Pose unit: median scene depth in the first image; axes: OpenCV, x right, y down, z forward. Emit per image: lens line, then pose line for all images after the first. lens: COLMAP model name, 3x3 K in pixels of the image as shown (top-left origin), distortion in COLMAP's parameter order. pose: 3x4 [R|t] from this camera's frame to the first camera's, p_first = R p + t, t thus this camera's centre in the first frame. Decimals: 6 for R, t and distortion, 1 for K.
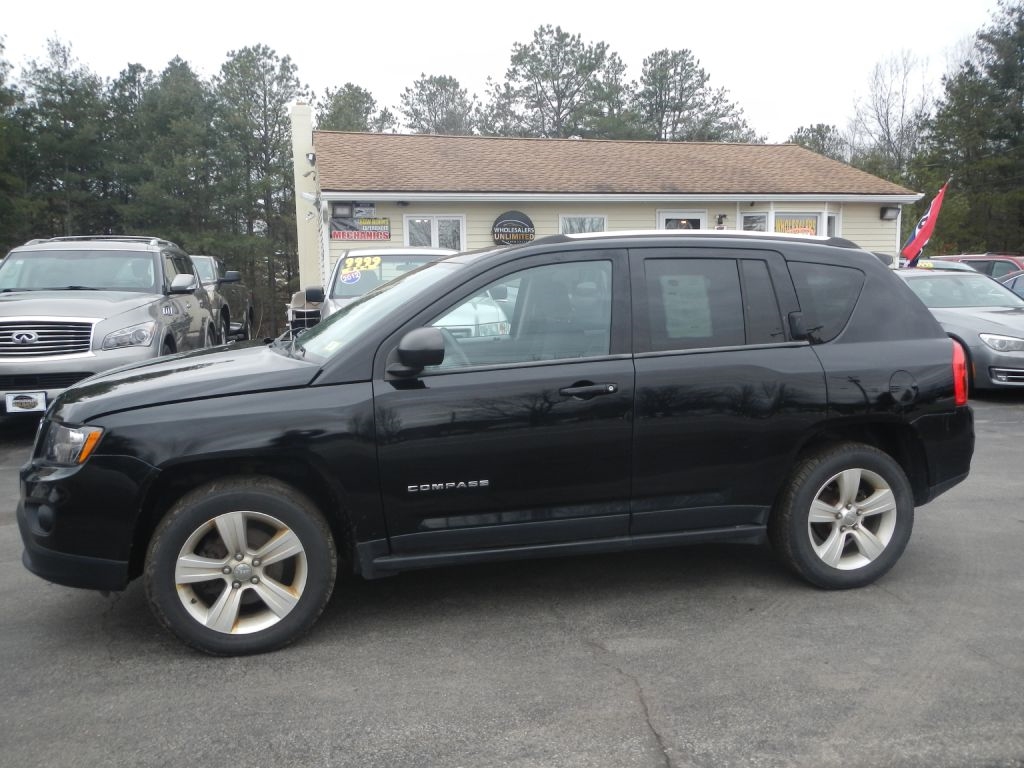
lens RADIAL K [[838.8, 0, 511.3], [0, 838.8, 388.0], [0, 0, 1]] dist [0.002930, -0.011809]
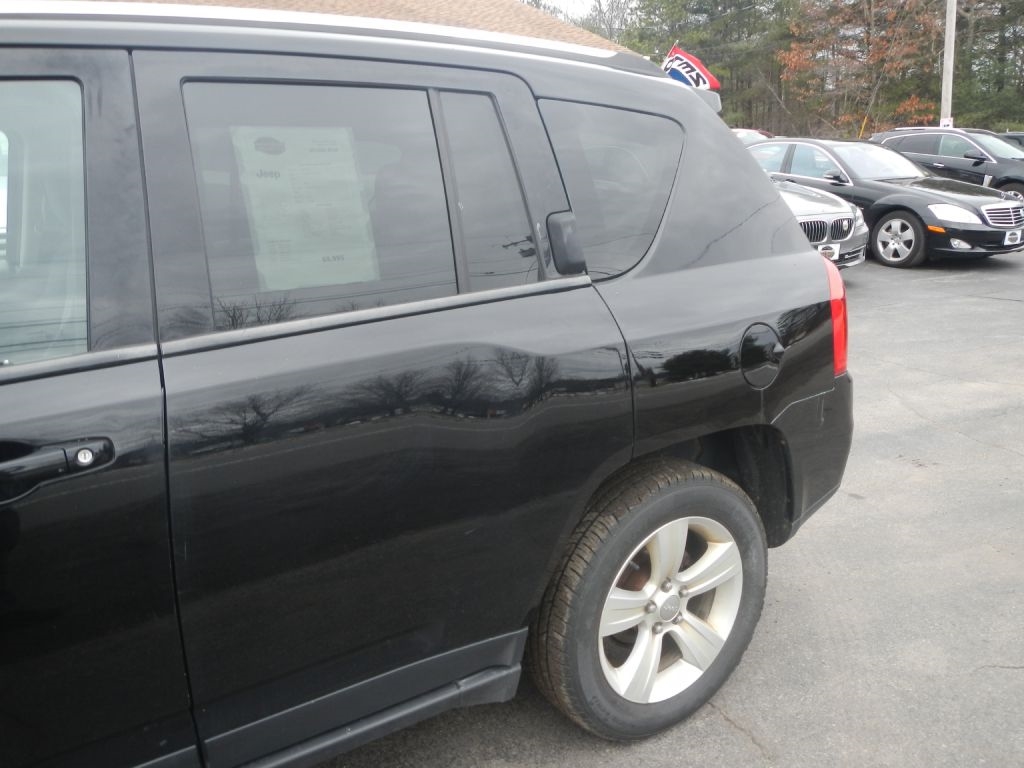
lens RADIAL K [[838.8, 0, 515.4], [0, 838.8, 384.0], [0, 0, 1]] dist [0.002930, -0.011809]
pose [[0.948284, -0.086119, 0.305516, 0.164803], [0.043260, 0.988575, 0.144388, -0.064034], [-0.314460, -0.123705, 0.941176, 0.556119]]
